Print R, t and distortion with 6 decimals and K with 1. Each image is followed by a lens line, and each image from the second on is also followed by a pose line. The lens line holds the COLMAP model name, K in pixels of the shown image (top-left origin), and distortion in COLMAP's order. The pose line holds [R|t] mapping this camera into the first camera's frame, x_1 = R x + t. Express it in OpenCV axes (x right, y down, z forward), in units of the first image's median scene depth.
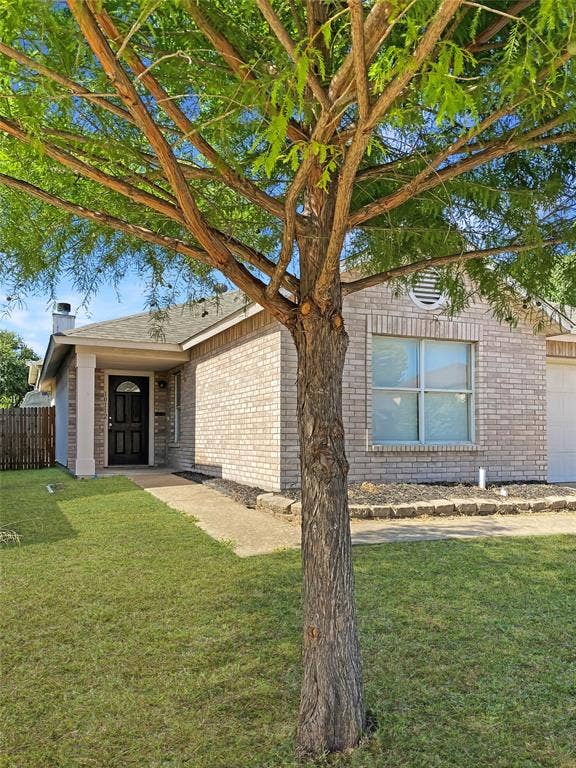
lens RADIAL K [[597.7, 0, 288.0], [0, 597.7, 384.0], [0, 0, 1]] dist [0.141528, -0.285251]
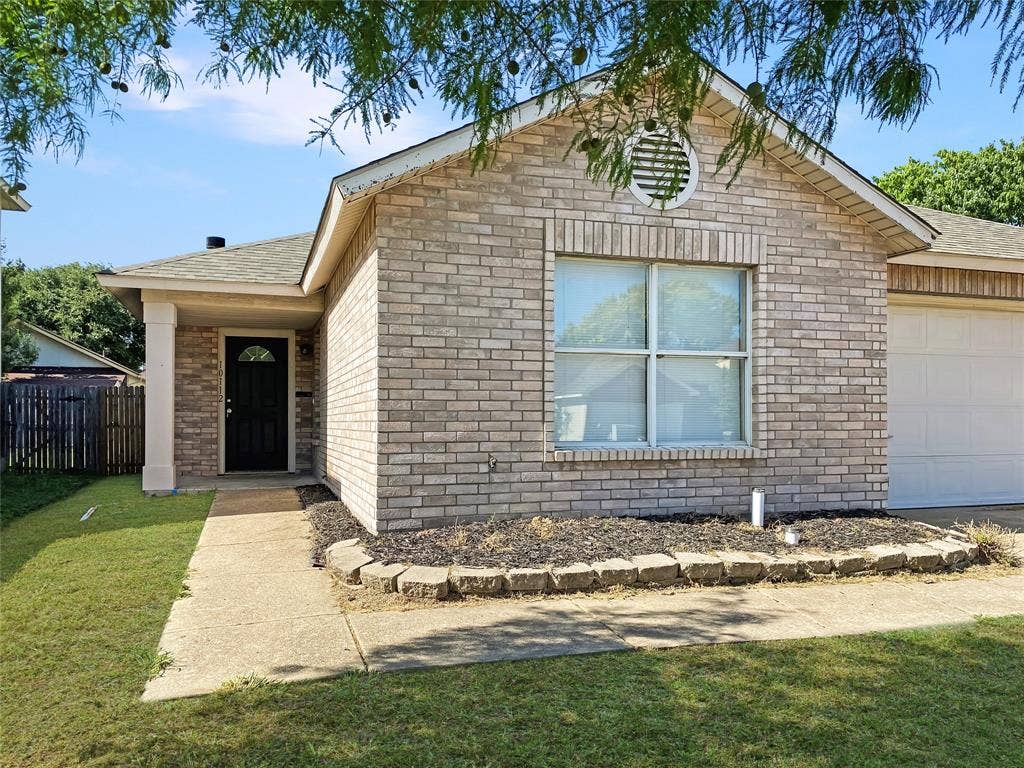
lens RADIAL K [[796.9, 0, 512.9], [0, 796.9, 376.4], [0, 0, 1]] dist [0.141528, -0.285251]
pose [[0.995735, -0.007625, -0.091948, 0.162137], [0.010586, 0.999439, 0.031760, 0.007227], [0.091655, -0.032598, 0.995257, 0.235729]]
